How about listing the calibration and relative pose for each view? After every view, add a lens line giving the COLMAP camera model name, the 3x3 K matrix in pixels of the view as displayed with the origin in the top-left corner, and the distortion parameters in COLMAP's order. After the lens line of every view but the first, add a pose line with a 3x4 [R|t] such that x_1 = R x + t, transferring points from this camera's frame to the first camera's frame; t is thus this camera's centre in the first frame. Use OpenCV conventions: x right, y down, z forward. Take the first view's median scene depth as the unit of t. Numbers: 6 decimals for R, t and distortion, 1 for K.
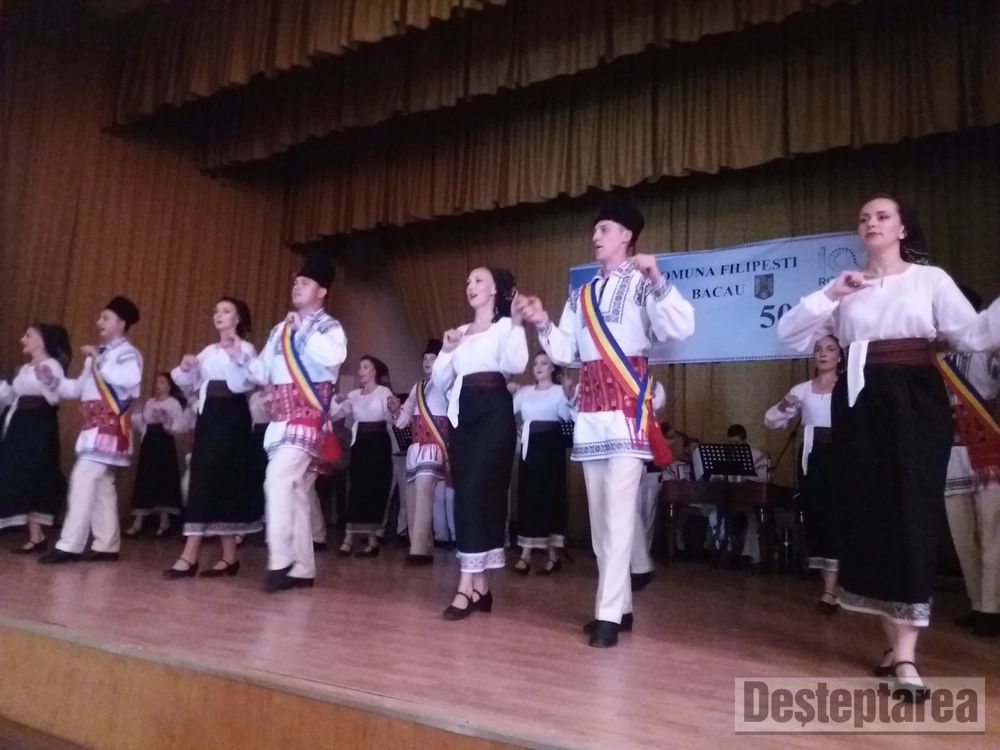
lens RADIAL K [[819.1, 0, 492.7], [0, 819.1, 377.6], [0, 0, 1]] dist [0.000924, -0.052319]
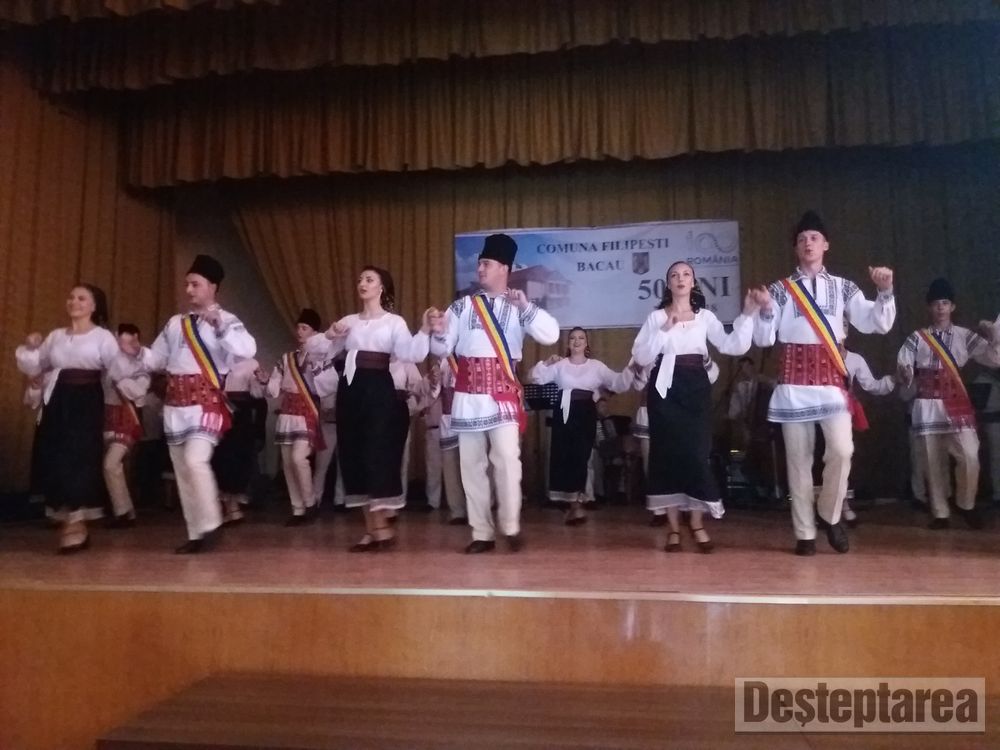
lens RADIAL K [[819.1, 0, 502.3], [0, 819.1, 379.6], [0, 0, 1]] dist [0.000924, -0.052319]
pose [[0.917098, -0.010437, 0.398526, -0.319809], [-0.012611, 0.998397, 0.055168, -0.011416], [-0.398463, -0.055620, 0.915496, 0.031977]]
